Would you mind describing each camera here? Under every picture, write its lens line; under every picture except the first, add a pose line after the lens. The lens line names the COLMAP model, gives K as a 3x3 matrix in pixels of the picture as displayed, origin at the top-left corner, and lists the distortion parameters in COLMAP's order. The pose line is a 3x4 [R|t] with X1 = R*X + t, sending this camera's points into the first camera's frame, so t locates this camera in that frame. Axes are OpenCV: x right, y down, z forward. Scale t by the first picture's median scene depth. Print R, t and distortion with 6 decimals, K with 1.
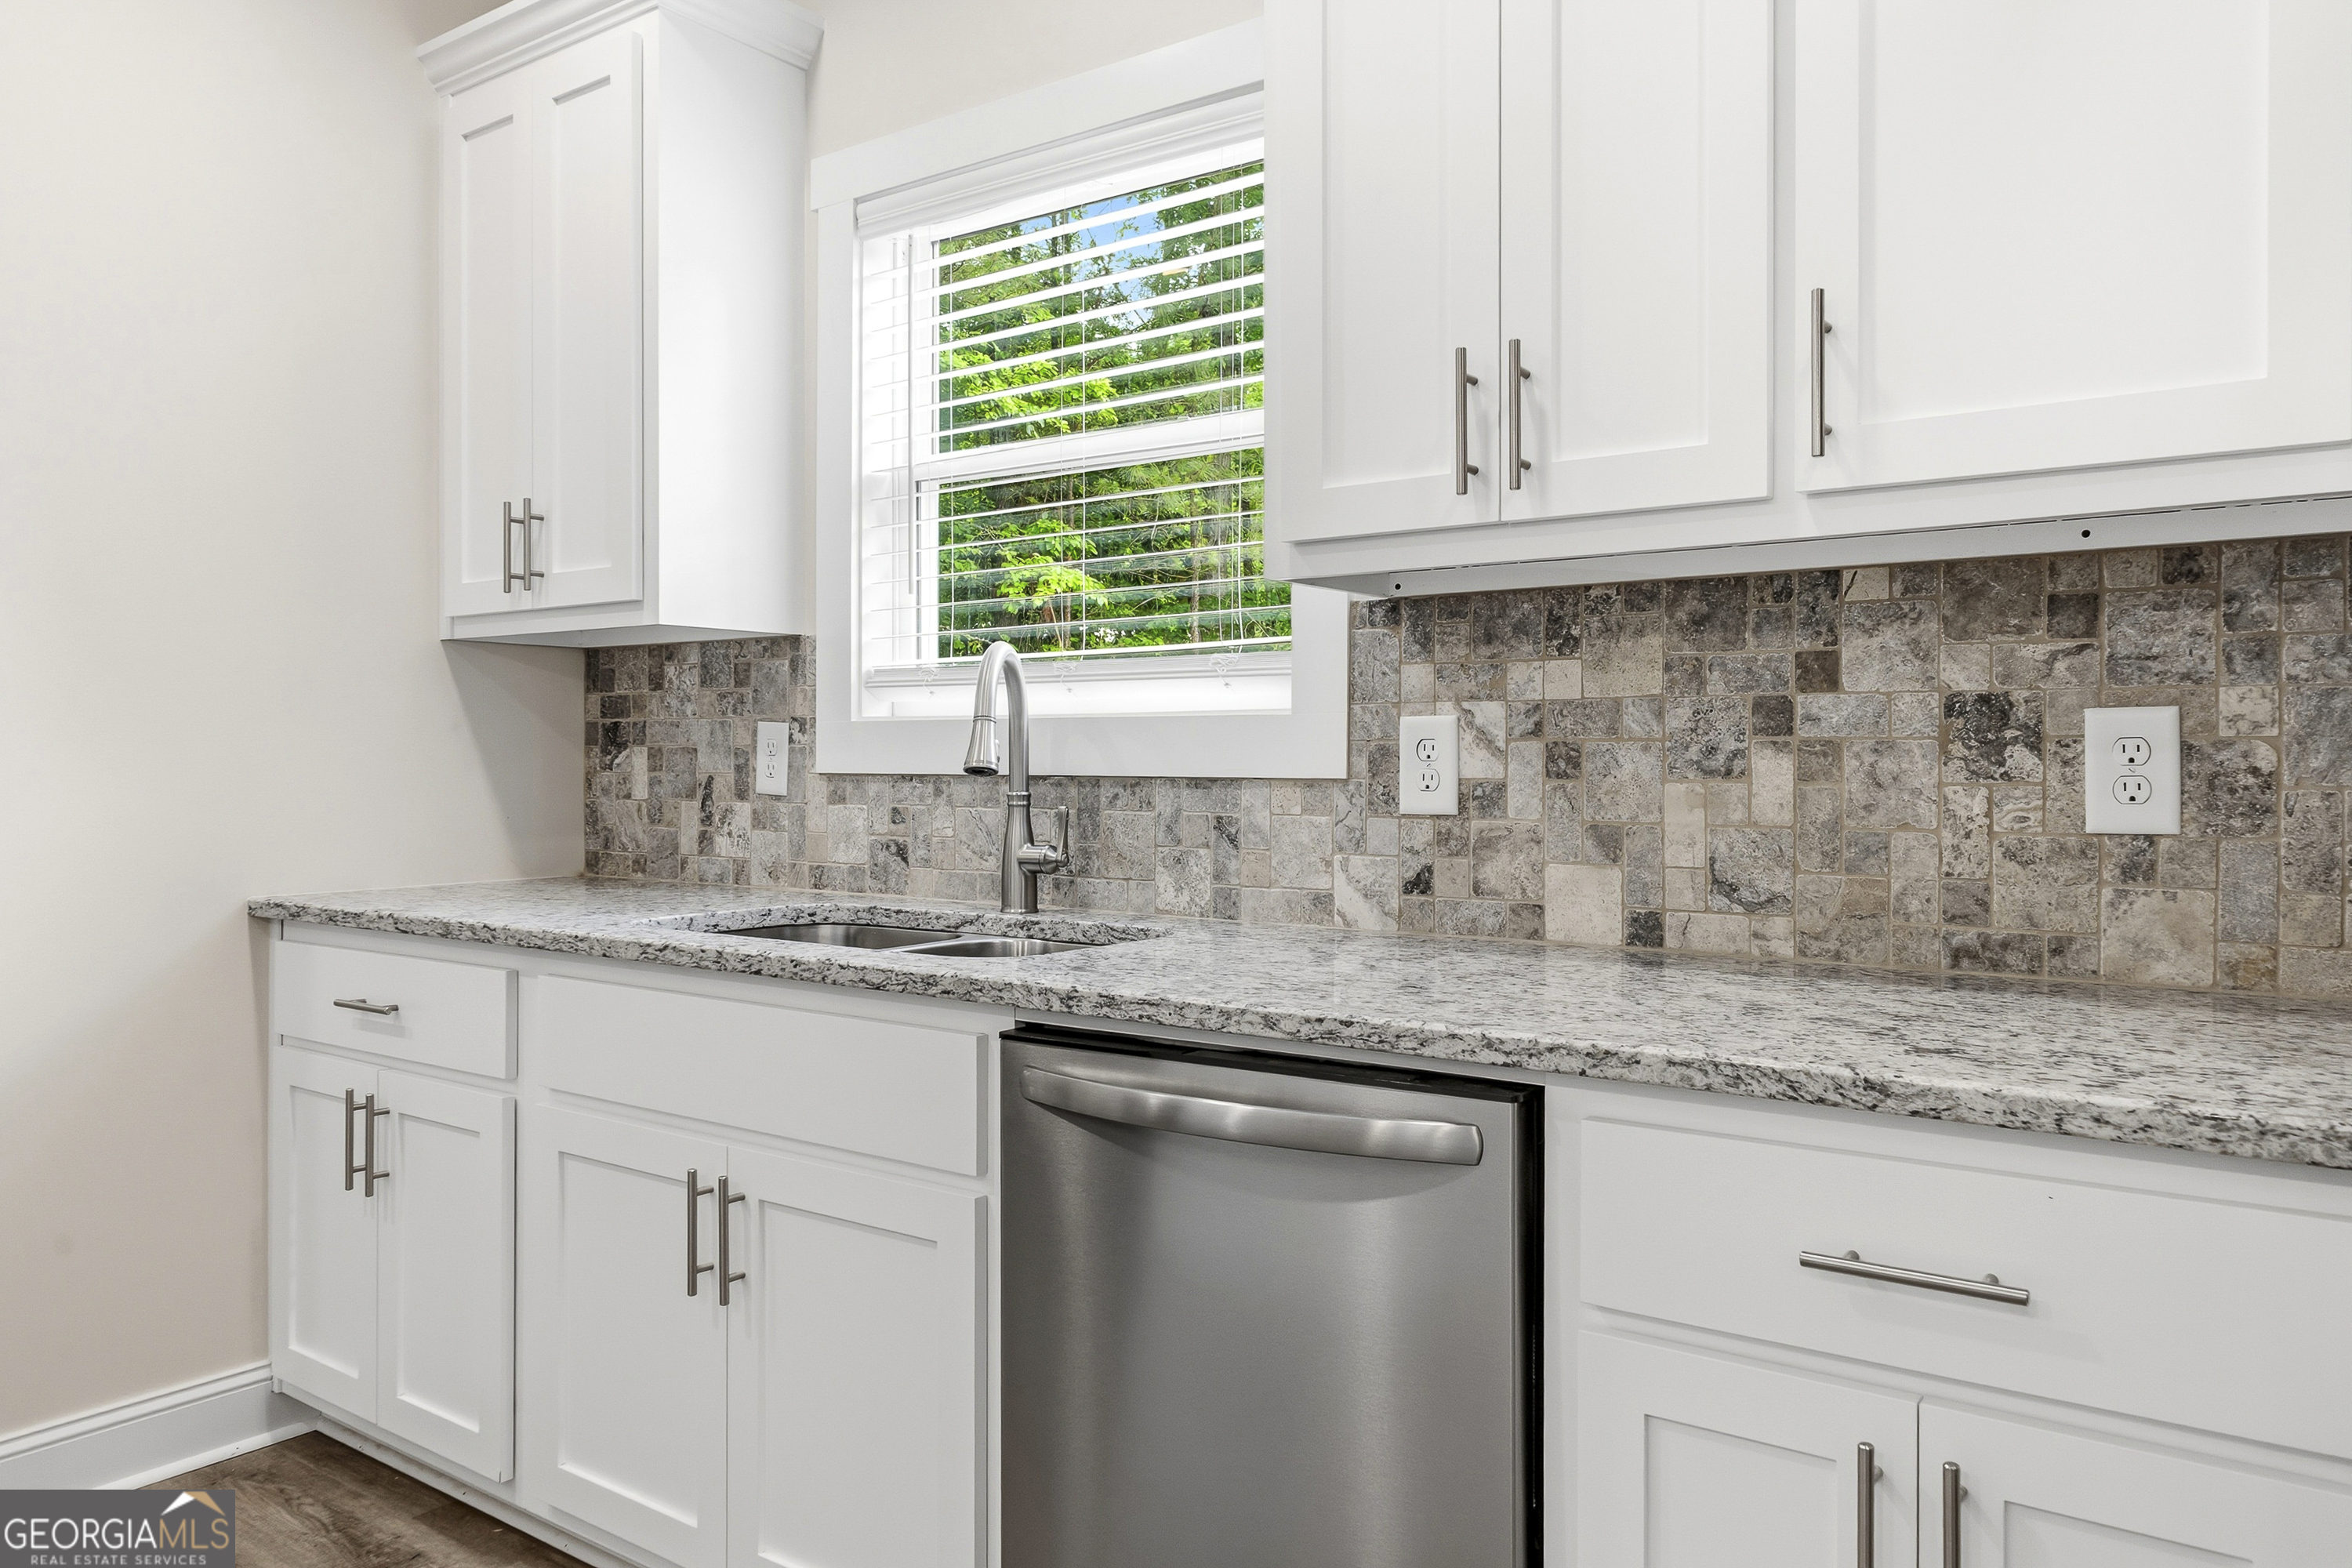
lens RADIAL K [[1617.0, 0, 1171.7], [0, 1617.0, 772.0], [0, 0, 1]] dist [-0.000315, -0.000631]
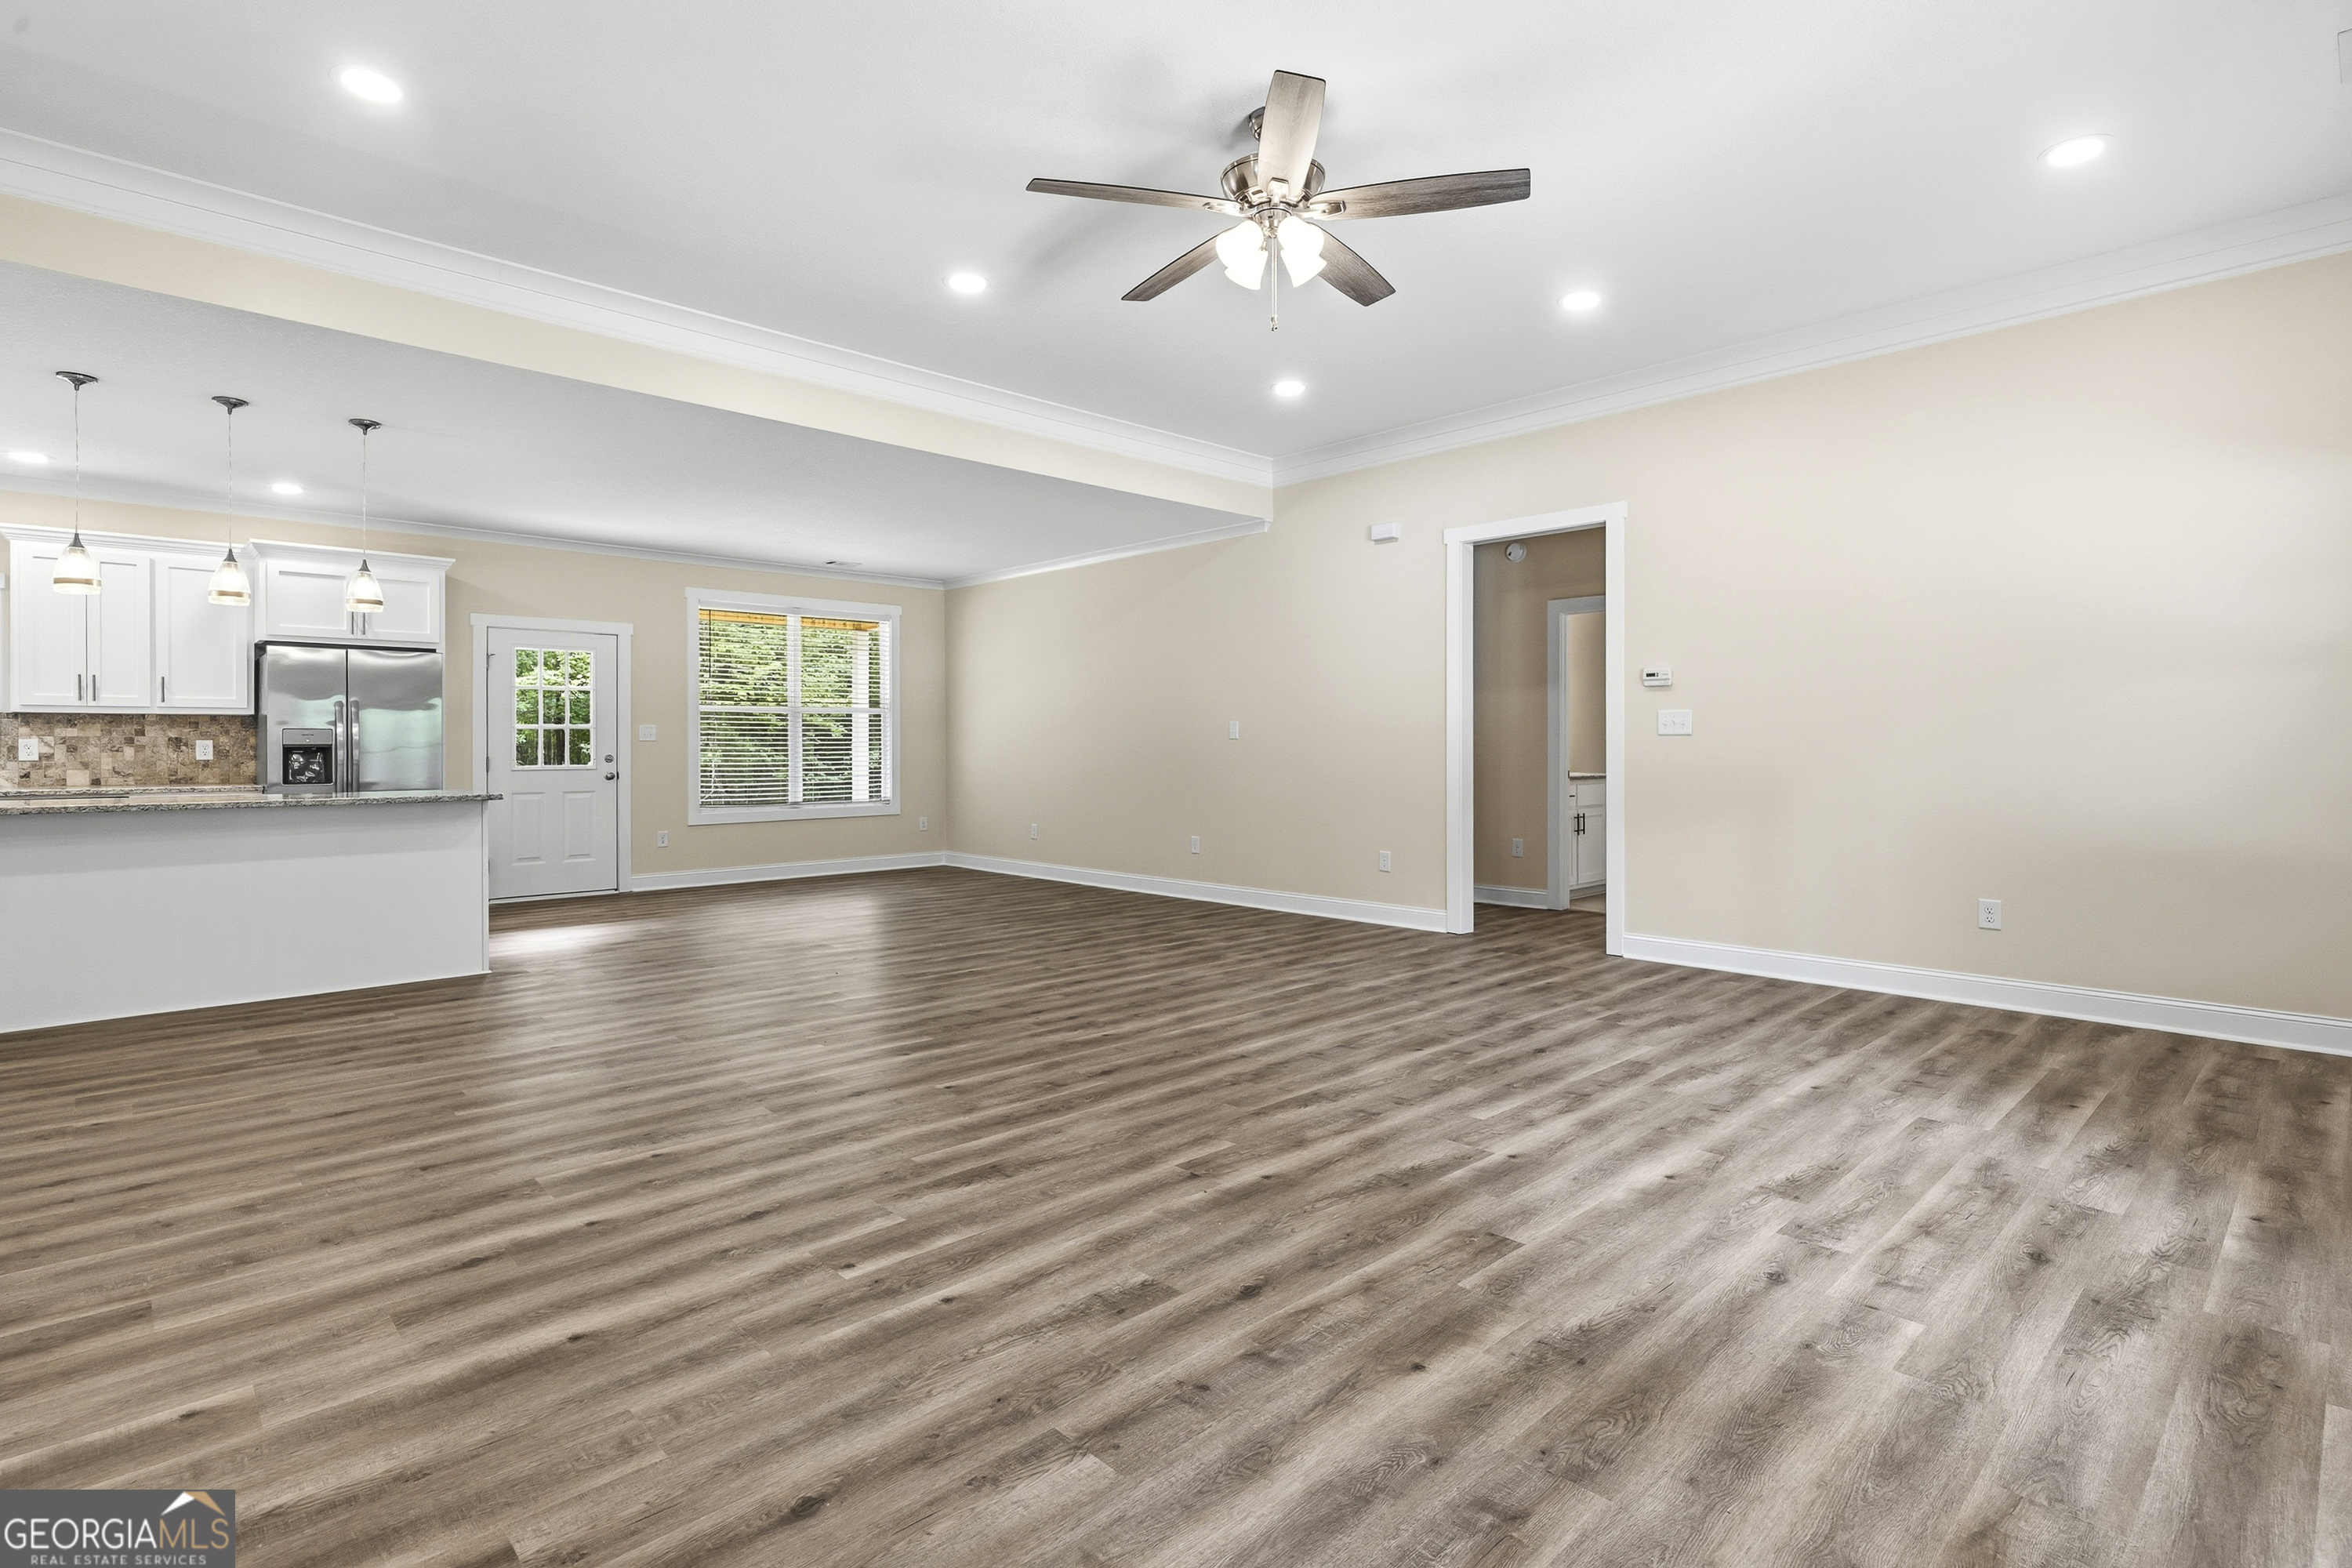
lens RADIAL K [[1134.8, 0, 1206.9], [0, 1134.8, 761.3], [0, 0, 1]] dist [-0.000181, 0.002483]
pose [[0.172084, -0.013967, 0.984983, -2.438923], [0.008814, 0.999881, 0.012639, 0.016698], [-0.985043, 0.006507, 0.172187, -2.846205]]
